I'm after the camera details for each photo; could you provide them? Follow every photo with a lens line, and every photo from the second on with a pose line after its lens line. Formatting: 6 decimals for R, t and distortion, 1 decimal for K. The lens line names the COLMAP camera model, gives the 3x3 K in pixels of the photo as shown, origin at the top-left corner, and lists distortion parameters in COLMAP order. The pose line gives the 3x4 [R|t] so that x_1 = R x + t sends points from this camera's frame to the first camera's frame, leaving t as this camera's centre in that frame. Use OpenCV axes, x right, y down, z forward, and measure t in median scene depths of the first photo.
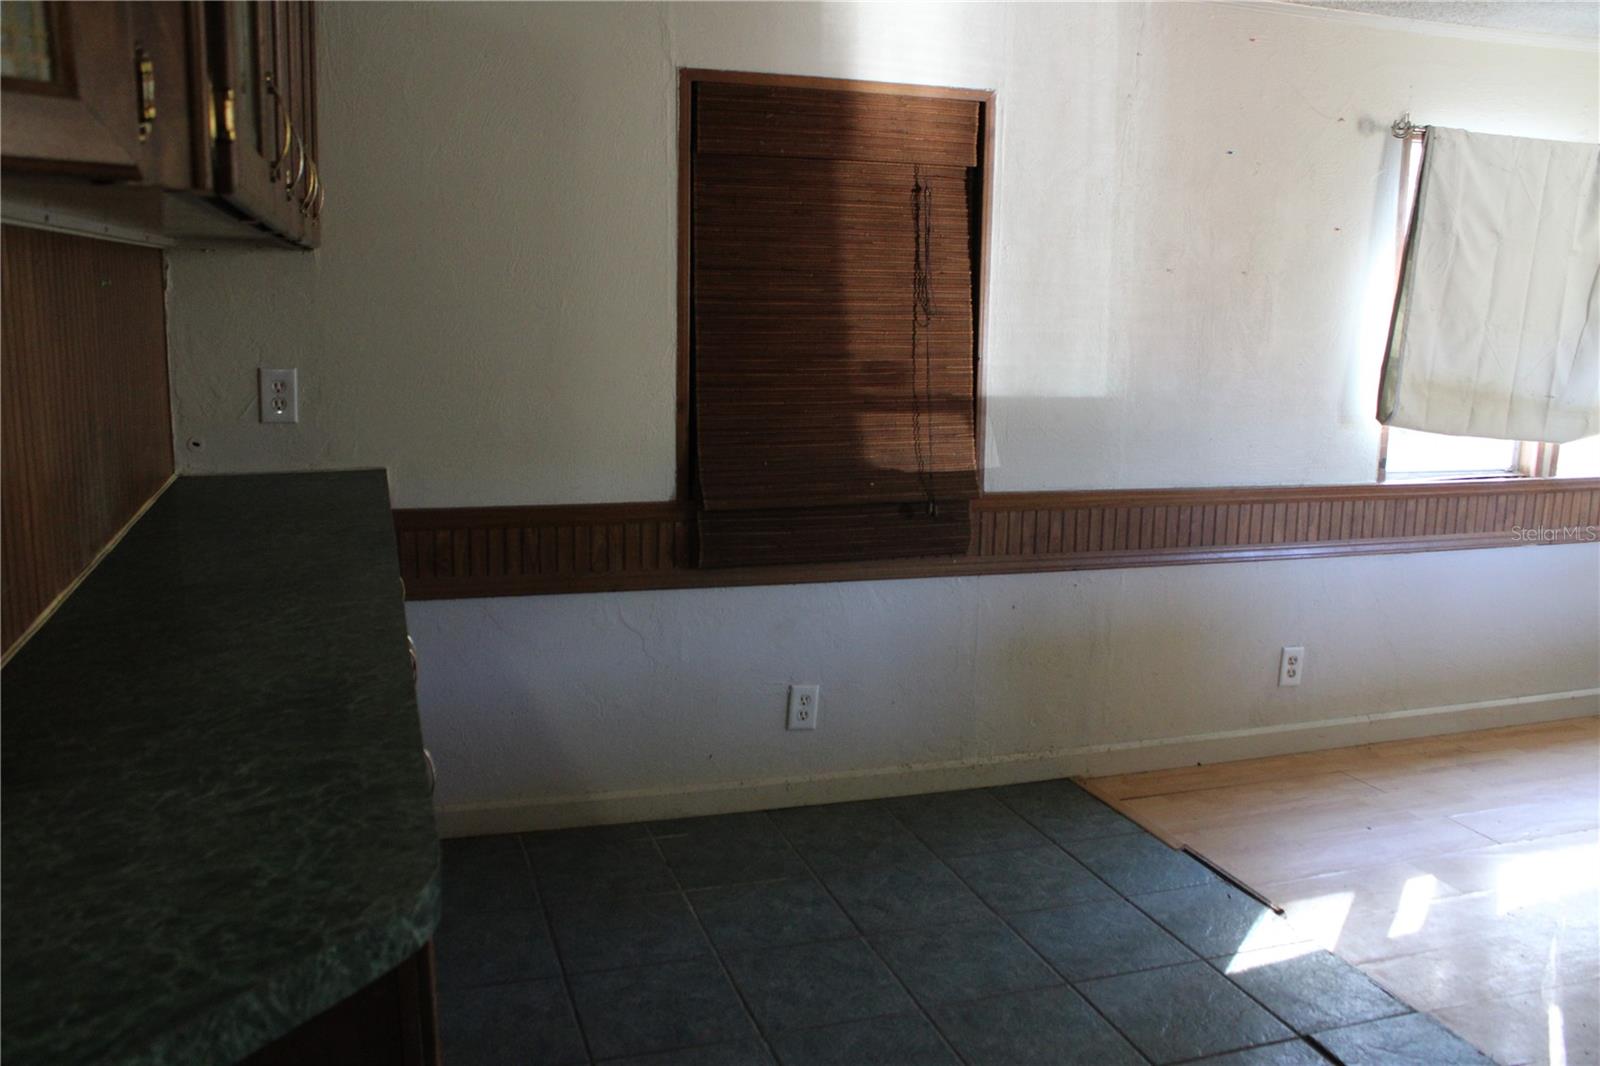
lens RADIAL K [[1349.0, 0, 789.9], [0, 1349.0, 544.7], [0, 0, 1]] dist [-0.137237, 0.118995]
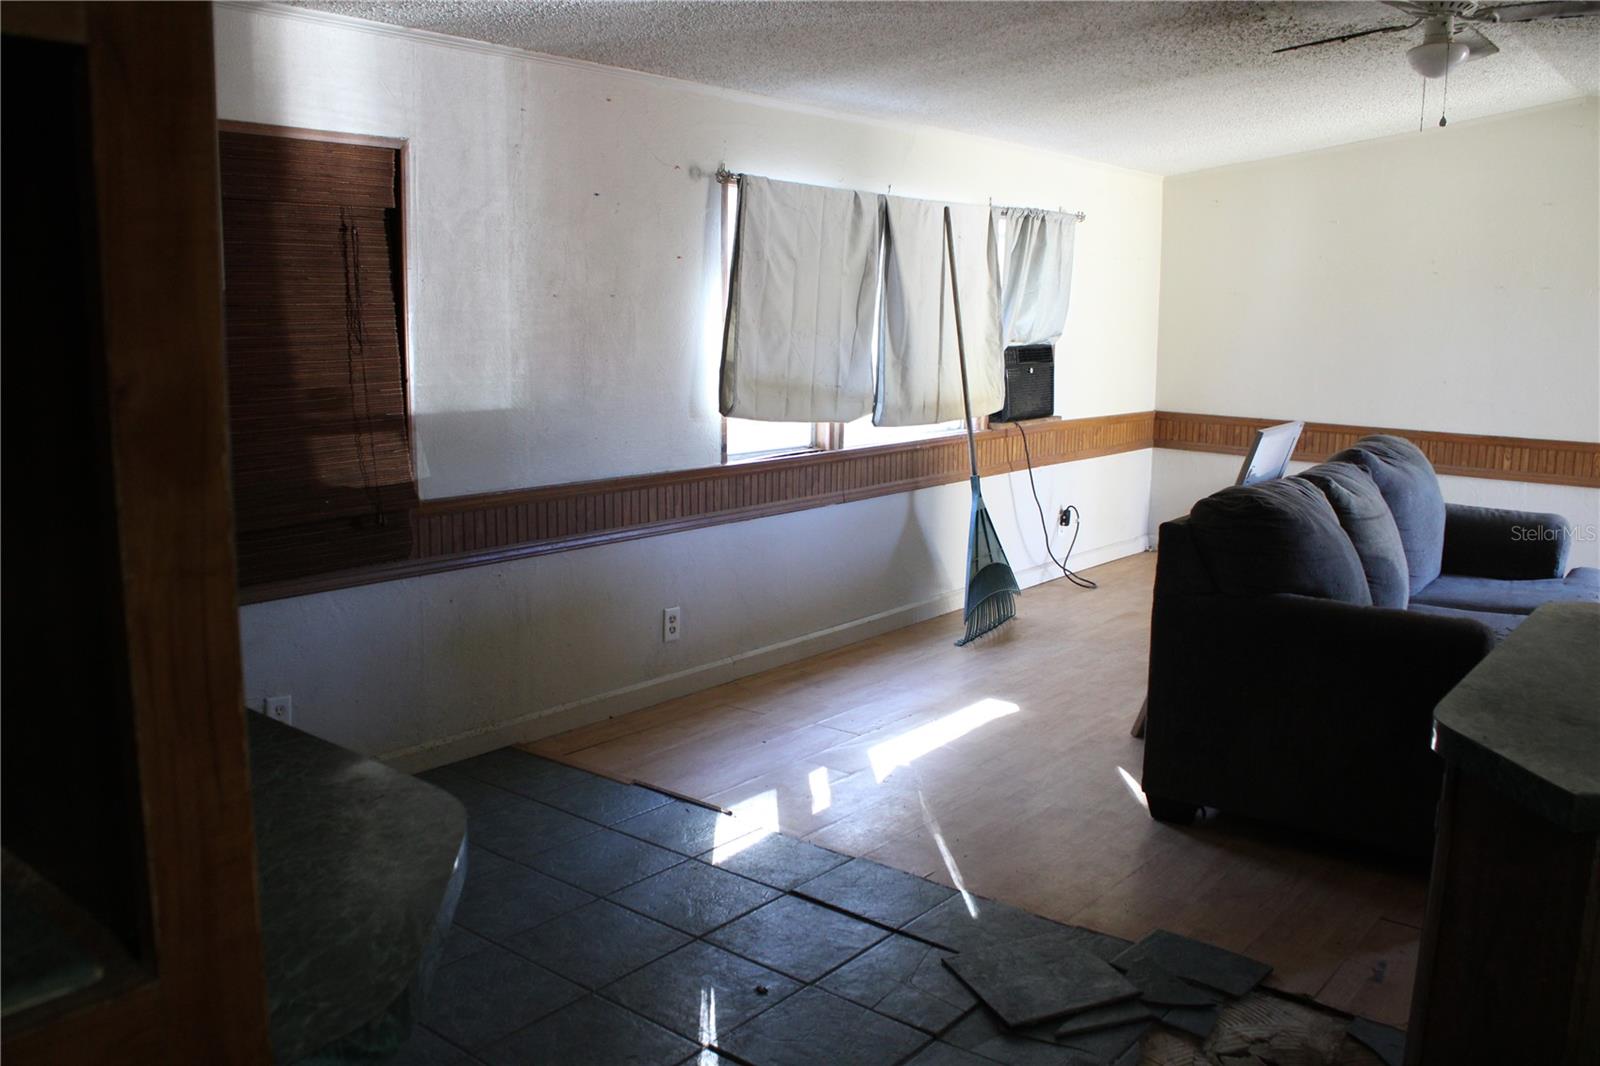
lens RADIAL K [[1349.0, 0, 801.2], [0, 1349.0, 539.5], [0, 0, 1]] dist [-0.137237, 0.118995]
pose [[0.841951, -0.098395, 0.530506, -0.173607], [0.097721, 0.994779, 0.029414, -0.008582], [-0.530631, 0.027076, 0.847170, -0.095431]]
